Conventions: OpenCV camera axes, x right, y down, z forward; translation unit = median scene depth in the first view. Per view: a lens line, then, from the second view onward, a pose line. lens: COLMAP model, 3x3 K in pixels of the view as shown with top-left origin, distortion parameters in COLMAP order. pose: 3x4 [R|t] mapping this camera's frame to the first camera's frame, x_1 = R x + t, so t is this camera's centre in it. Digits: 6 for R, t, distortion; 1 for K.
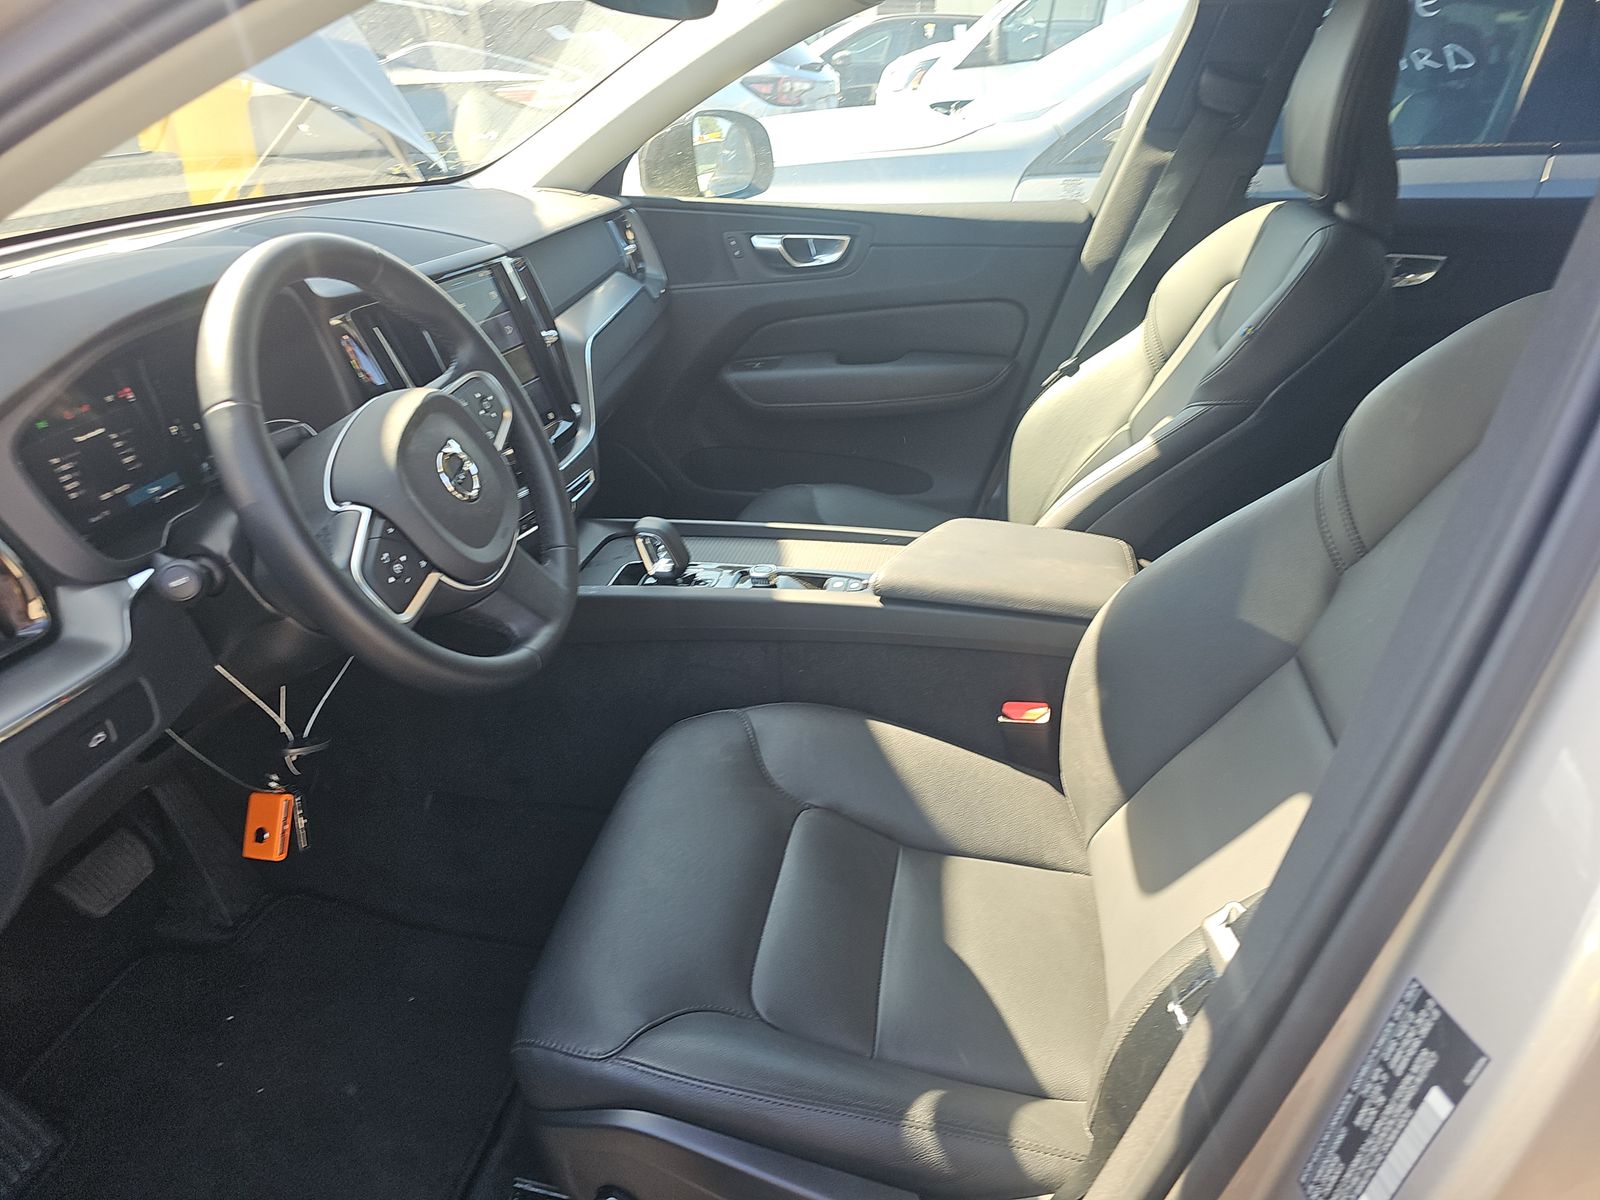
lens RADIAL K [[1077.3, 0, 800.0], [0, 1077.3, 600.0], [0, 0, 1]] dist [0.037121, -0.000340]
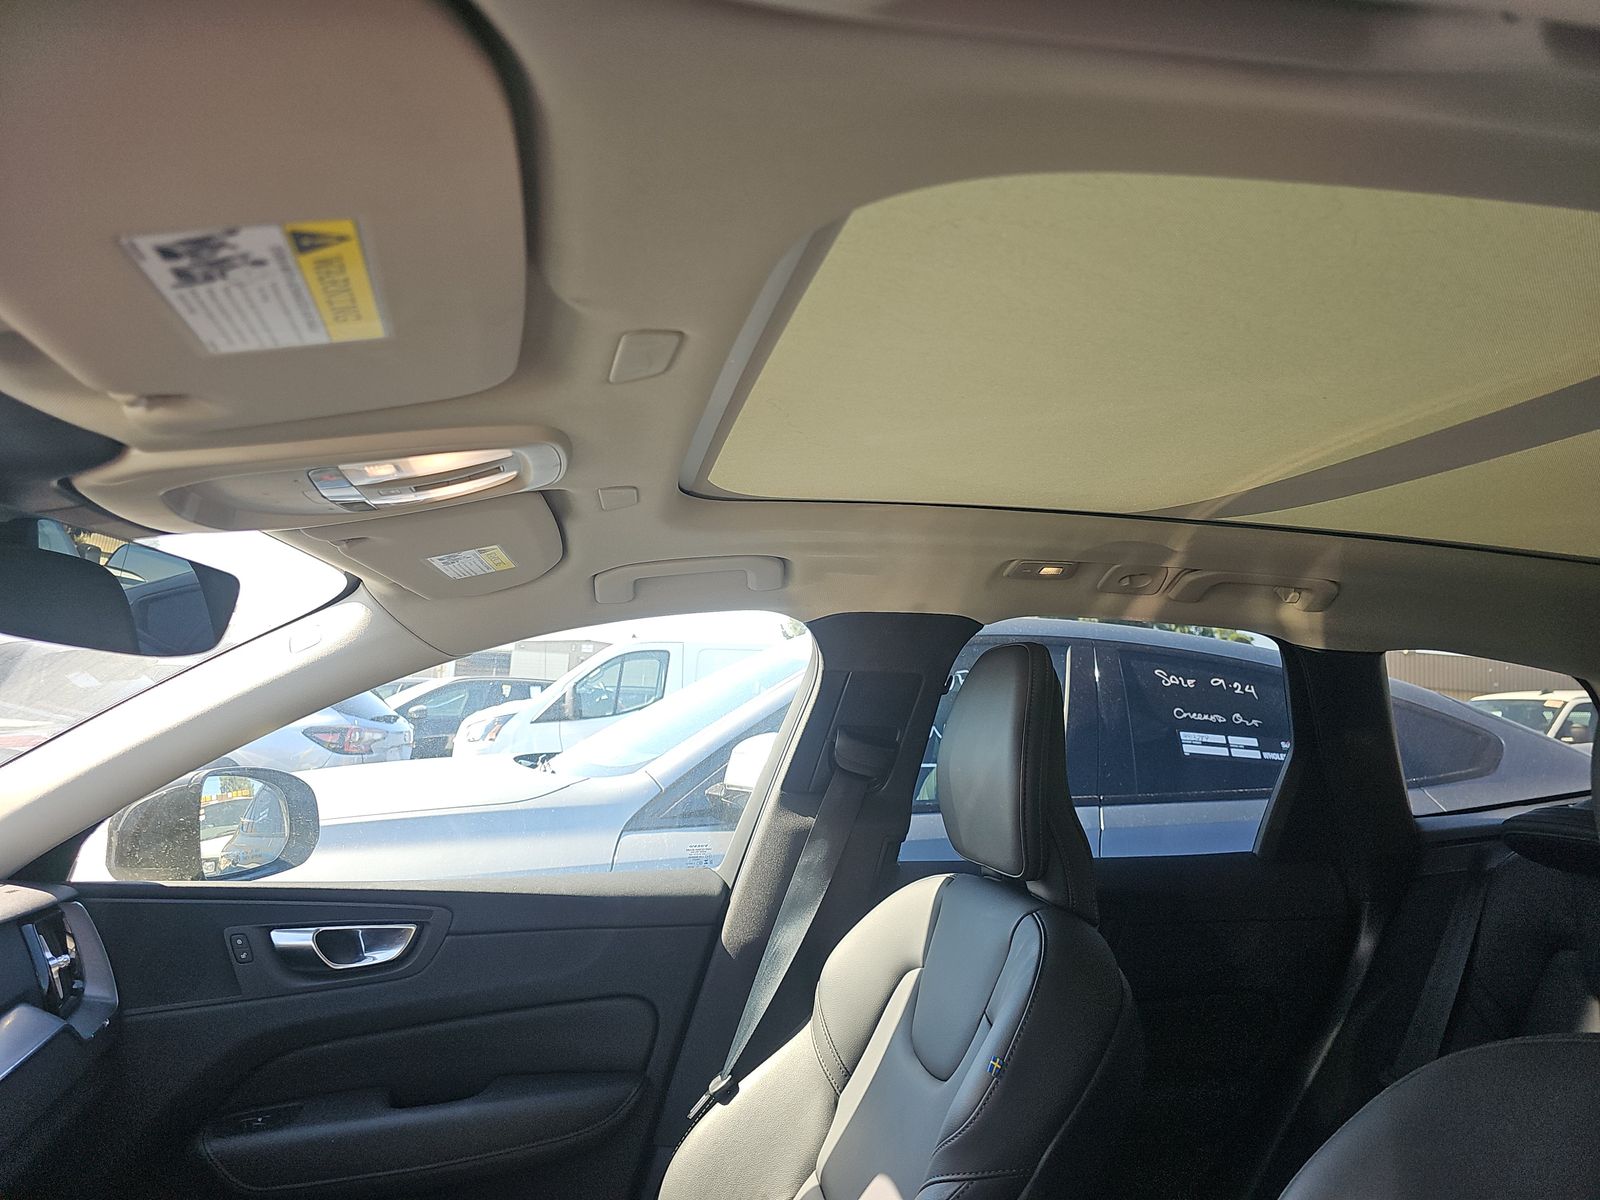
lens RADIAL K [[1077.3, 0, 800.0], [0, 1077.3, 600.0], [0, 0, 1]] dist [0.037121, -0.000340]
pose [[0.931433, 0.057626, 0.359320, 0.009831], [0.144780, 0.847198, -0.511169, -0.100217], [-0.333872, 0.528142, 0.780766, 0.201344]]
